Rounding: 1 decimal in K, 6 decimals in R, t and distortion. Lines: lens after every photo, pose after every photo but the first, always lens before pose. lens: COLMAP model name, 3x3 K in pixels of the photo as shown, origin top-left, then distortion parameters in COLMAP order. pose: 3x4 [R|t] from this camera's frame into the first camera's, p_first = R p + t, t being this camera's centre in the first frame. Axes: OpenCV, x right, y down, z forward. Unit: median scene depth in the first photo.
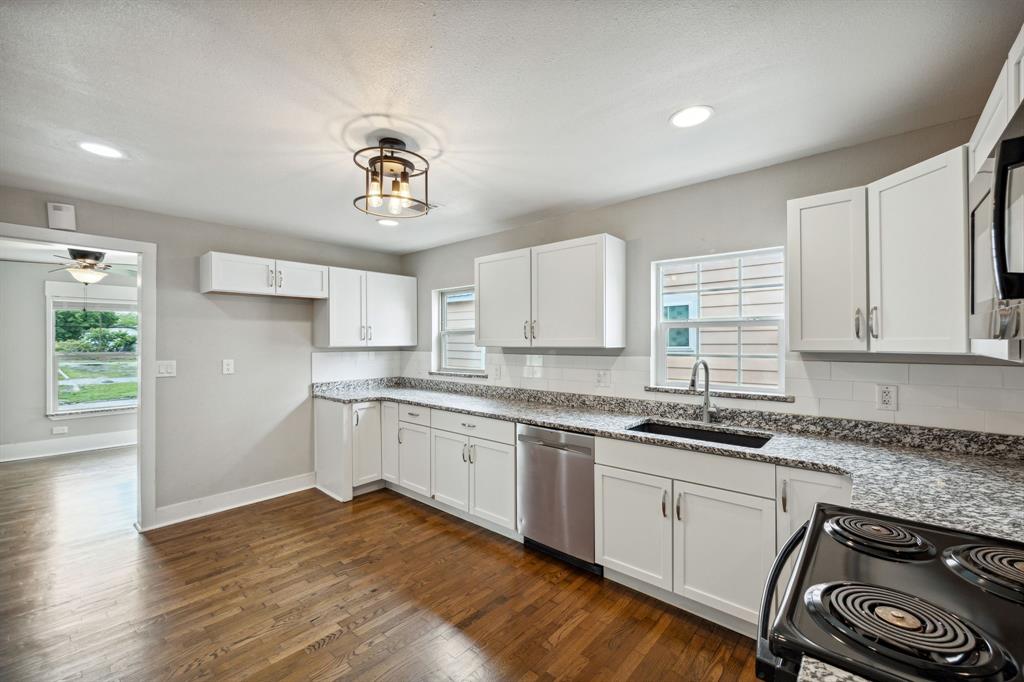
lens RADIAL K [[416.3, 0, 512.0], [0, 416.3, 341.0], [0, 0, 1]] dist [0.002046, 0.000155]
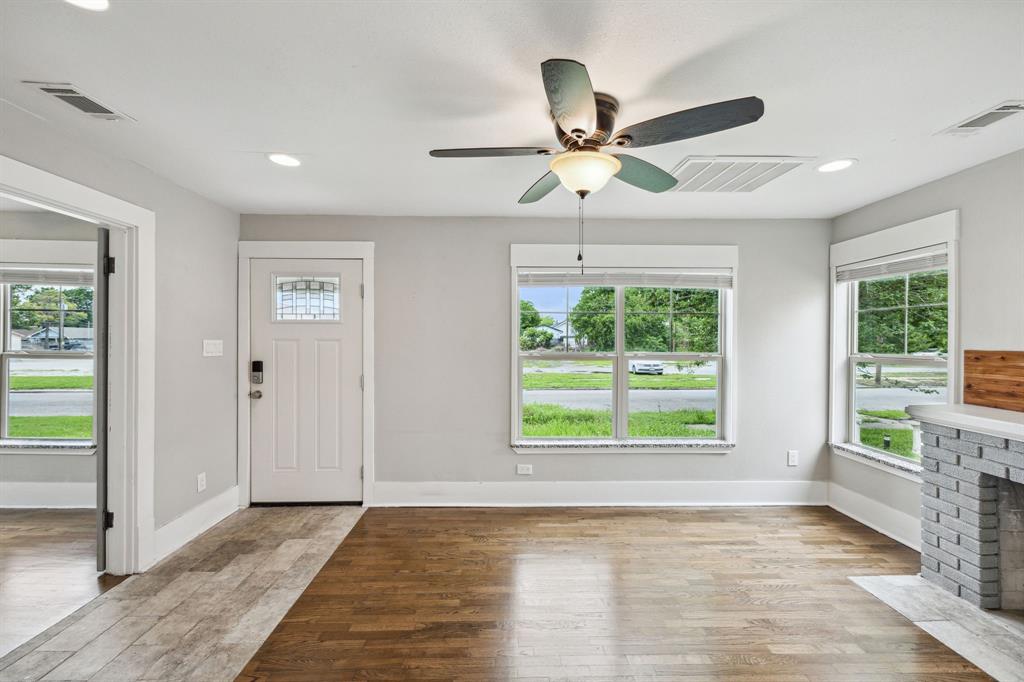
lens RADIAL K [[419.1, 0, 506.5], [0, 419.1, 342.7], [0, 0, 1]] dist [-0.014124, 0.000256]
pose [[0.672517, 0.006473, -0.740053, -0.947268], [0.003314, 0.999925, 0.011757, 0.007495], [0.740074, -0.010359, 0.672445, 0.826293]]
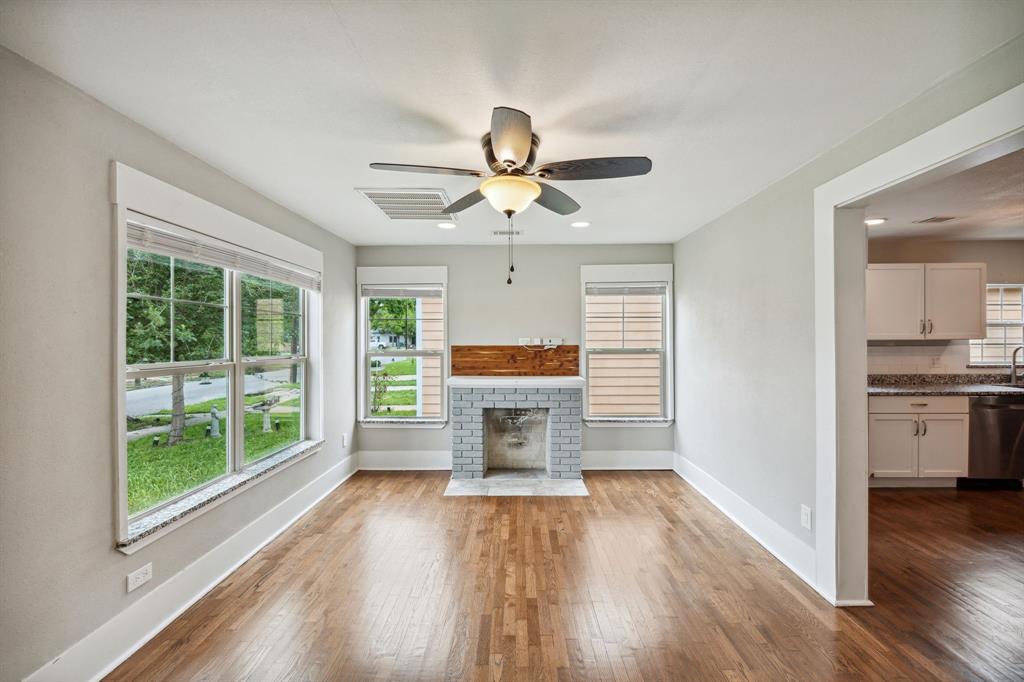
lens RADIAL K [[416.3, 0, 512.0], [0, 416.3, 341.0], [0, 0, 1]] dist [0.002046, 0.000155]
pose [[0.759109, -0.006595, 0.650930, -1.660456], [0.000523, 0.999955, 0.009521, 0.004255], [-0.650964, -0.006887, 0.759078, 0.788389]]
